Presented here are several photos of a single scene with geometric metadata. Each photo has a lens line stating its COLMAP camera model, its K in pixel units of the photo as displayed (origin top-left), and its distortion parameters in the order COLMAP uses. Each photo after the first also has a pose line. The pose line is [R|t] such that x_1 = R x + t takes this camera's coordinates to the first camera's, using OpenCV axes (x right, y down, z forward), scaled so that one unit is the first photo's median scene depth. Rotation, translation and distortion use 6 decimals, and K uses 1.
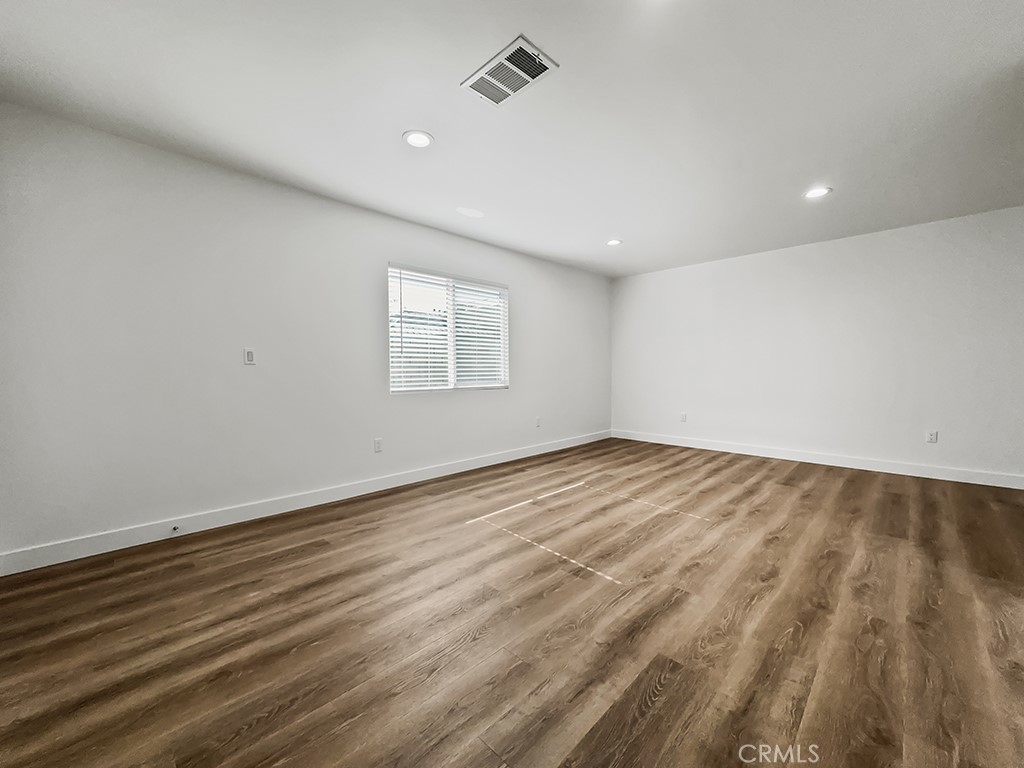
lens RADIAL K [[412.7, 0, 507.0], [0, 412.7, 376.7], [0, 0, 1]] dist [0.001704, 0.000935]
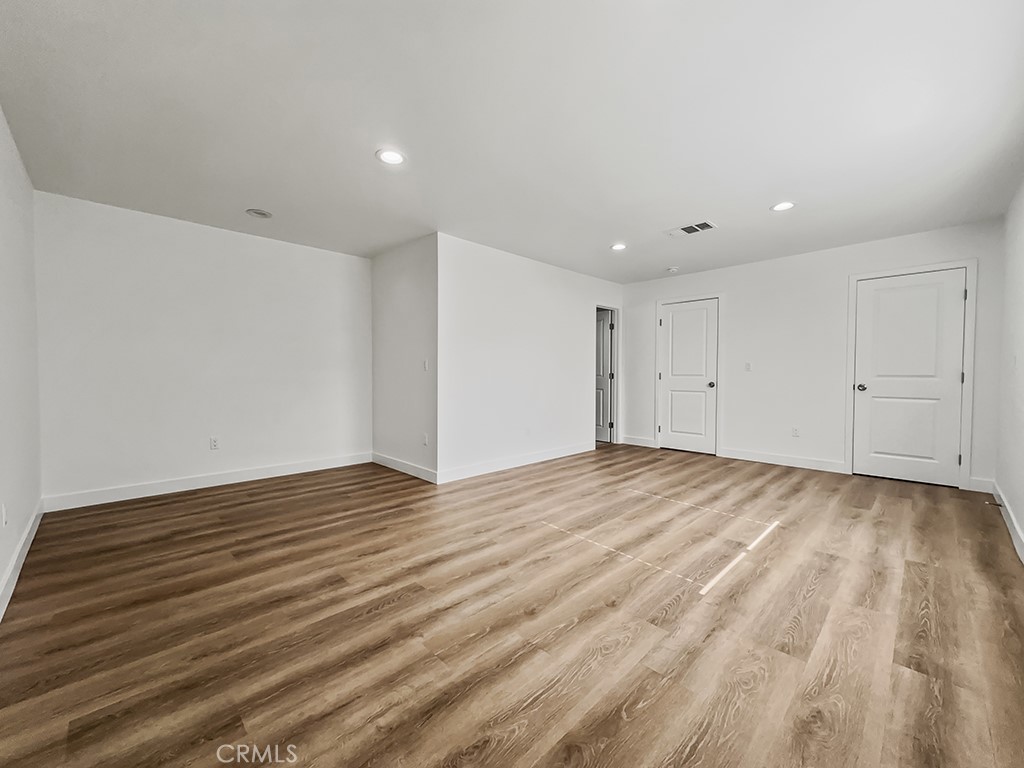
lens RADIAL K [[412.7, 0, 512.2], [0, 412.7, 381.9], [0, 0, 1]] dist [0.001704, 0.000935]
pose [[-0.999966, 0.004637, 0.006746, 0.596813], [0.004875, 0.999349, 0.035747, -0.040972], [-0.006576, 0.035779, -0.999338, 2.146169]]
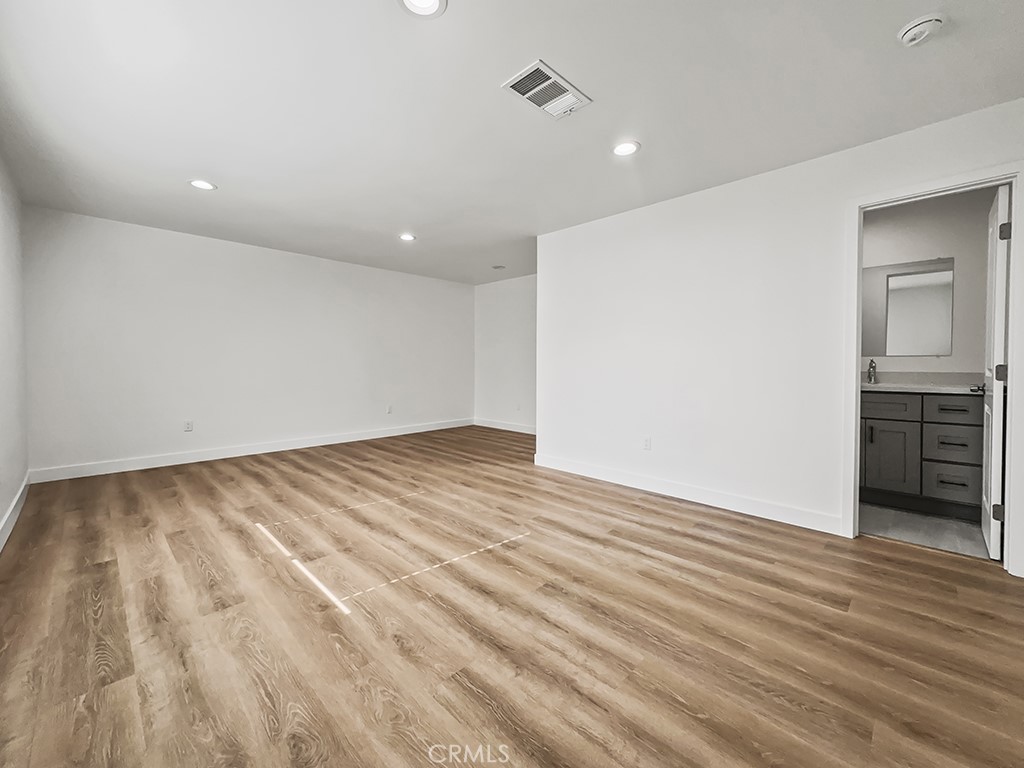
lens RADIAL K [[412.7, 0, 514.9], [0, 412.7, 377.7], [0, 0, 1]] dist [0.001704, 0.000935]
pose [[-0.014509, -0.027303, 0.999522, -0.755193], [0.011903, 0.999552, 0.027477, -0.016806], [-0.999824, 0.012296, -0.014177, 0.794047]]
